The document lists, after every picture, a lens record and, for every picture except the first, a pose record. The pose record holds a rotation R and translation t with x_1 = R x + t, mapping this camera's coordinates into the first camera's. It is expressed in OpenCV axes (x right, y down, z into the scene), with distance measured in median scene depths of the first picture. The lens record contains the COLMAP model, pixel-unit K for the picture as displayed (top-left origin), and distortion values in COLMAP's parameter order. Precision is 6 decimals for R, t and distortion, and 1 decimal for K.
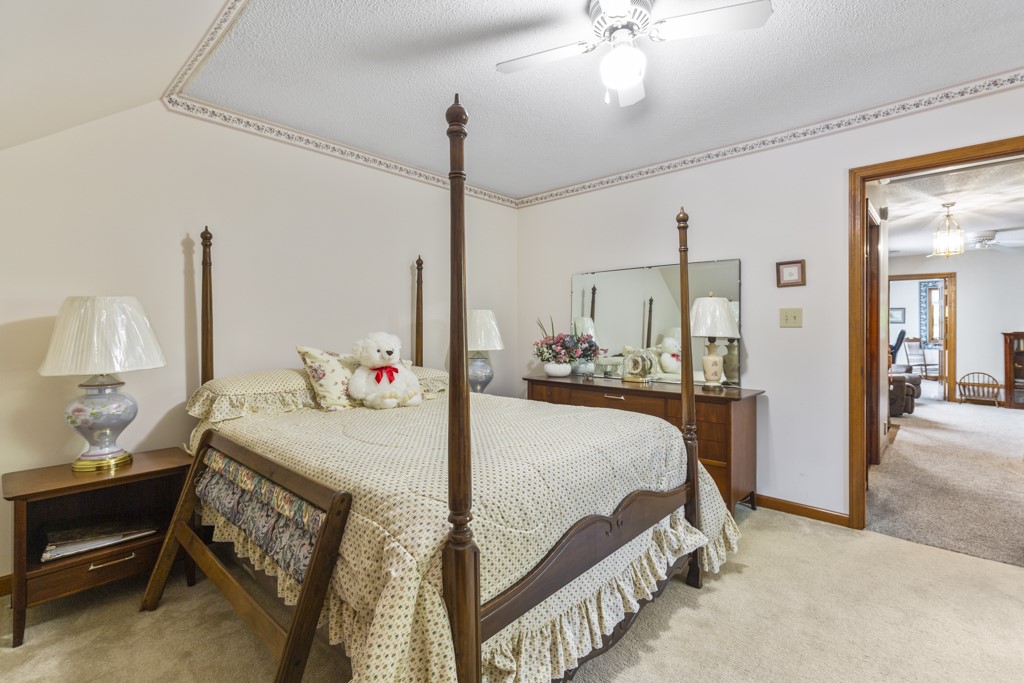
lens RADIAL K [[466.6, 0, 511.7], [0, 466.6, 324.5], [0, 0, 1]] dist [-0.003627, -0.001458]
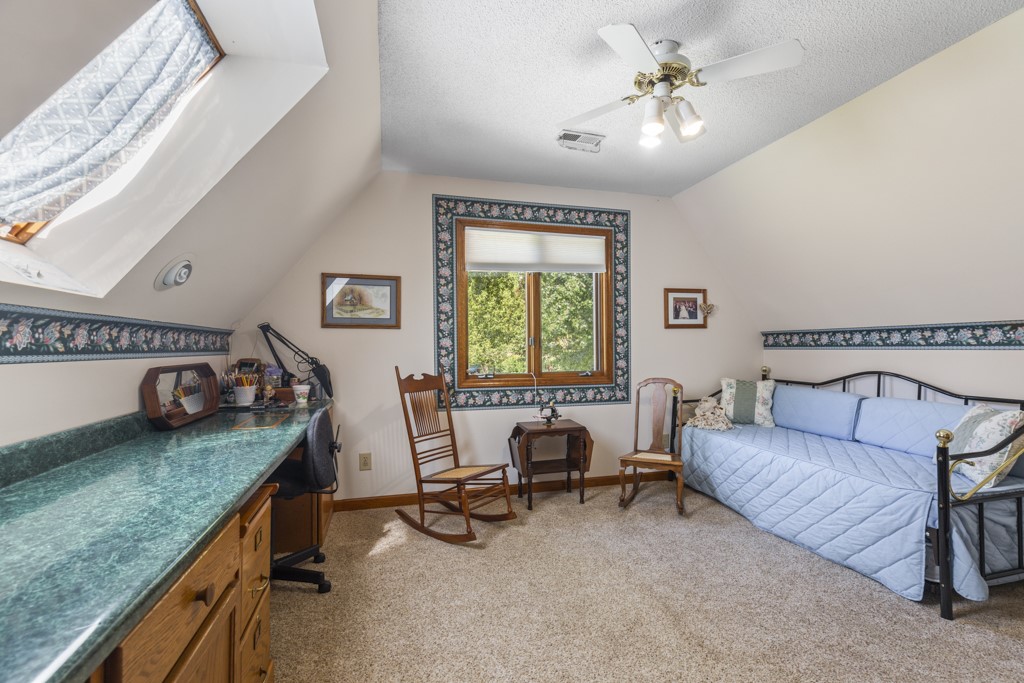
lens RADIAL K [[466.6, 0, 518.0], [0, 466.6, 346.9], [0, 0, 1]] dist [-0.003627, -0.001458]
pose [[0.517807, 0.003880, 0.855489, 0.940883], [0.001982, 0.999982, -0.005735, 0.018184], [-0.855495, 0.004665, 0.517789, 1.167059]]
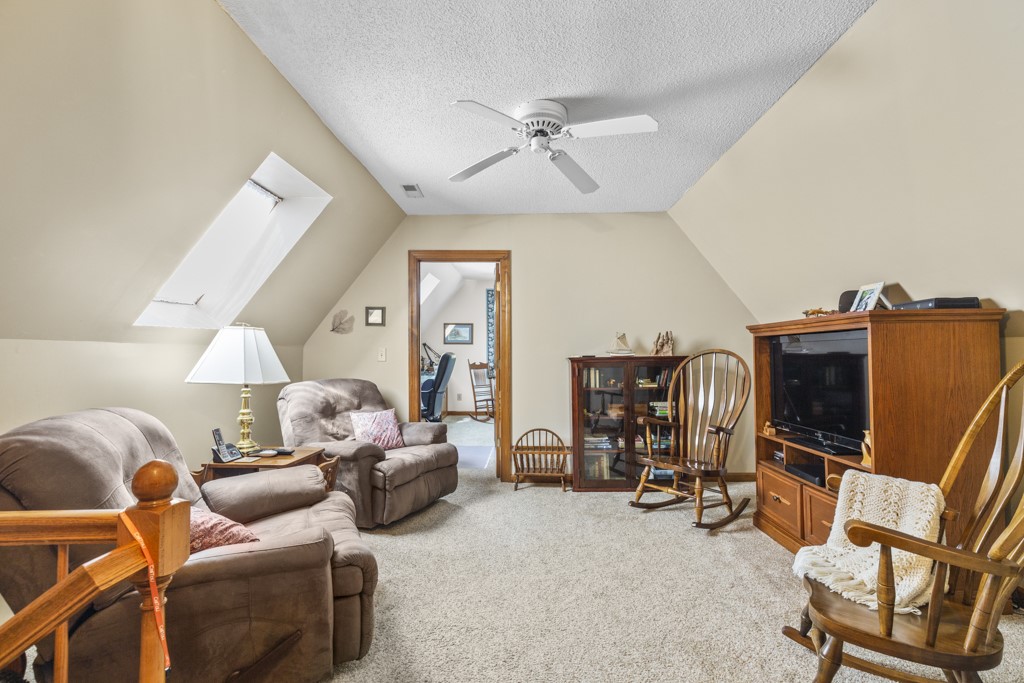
lens RADIAL K [[466.6, 0, 512.8], [0, 466.6, 339.1], [0, 0, 1]] dist [-0.003627, -0.001458]
pose [[0.752496, 0.011333, 0.658500, 0.596654], [0.000504, 0.999842, -0.017784, 0.004829], [-0.658597, 0.013714, 0.752371, 0.584012]]
